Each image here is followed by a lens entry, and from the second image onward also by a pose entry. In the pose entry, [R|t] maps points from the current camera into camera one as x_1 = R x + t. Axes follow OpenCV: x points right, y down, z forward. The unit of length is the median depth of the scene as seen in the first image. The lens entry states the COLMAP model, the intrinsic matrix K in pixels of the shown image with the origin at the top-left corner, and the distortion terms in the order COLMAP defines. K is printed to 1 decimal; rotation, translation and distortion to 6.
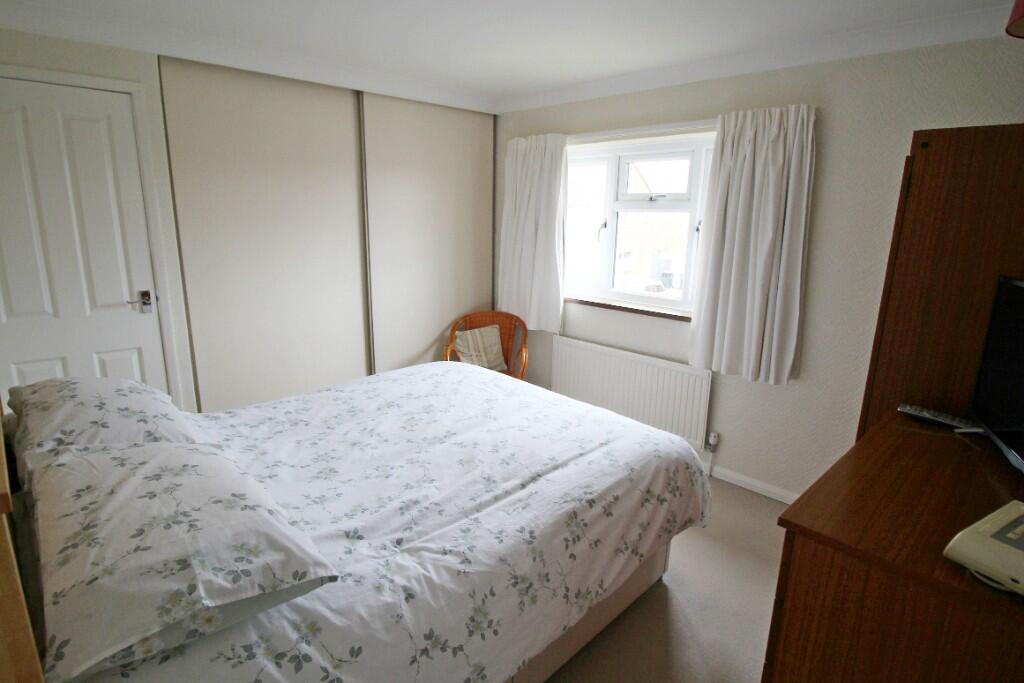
lens RADIAL K [[550.3, 0, 510.1], [0, 550.3, 340.9], [0, 0, 1]] dist [-0.001824, -0.000198]
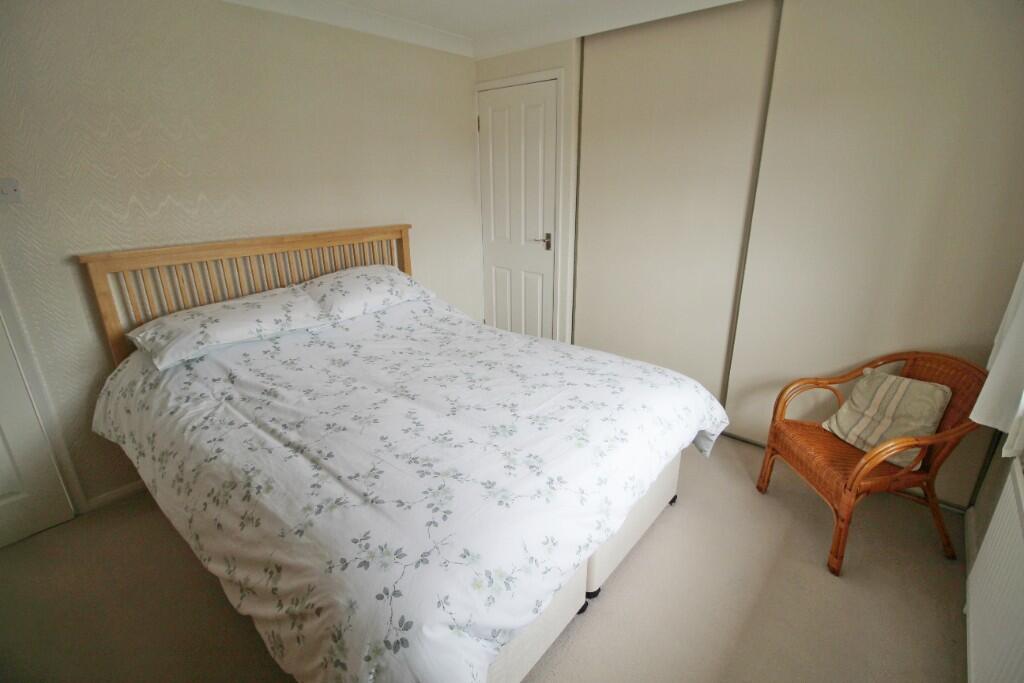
lens RADIAL K [[475.5, 0, 510.4], [0, 475.5, 340.6], [0, 0, 1]] dist [-0.002064, -0.000093]
pose [[0.064658, 0.306148, -0.949786, 0.804769], [-0.218285, 0.933067, 0.285899, -0.242631], [0.973741, 0.188838, 0.127158, 1.244962]]
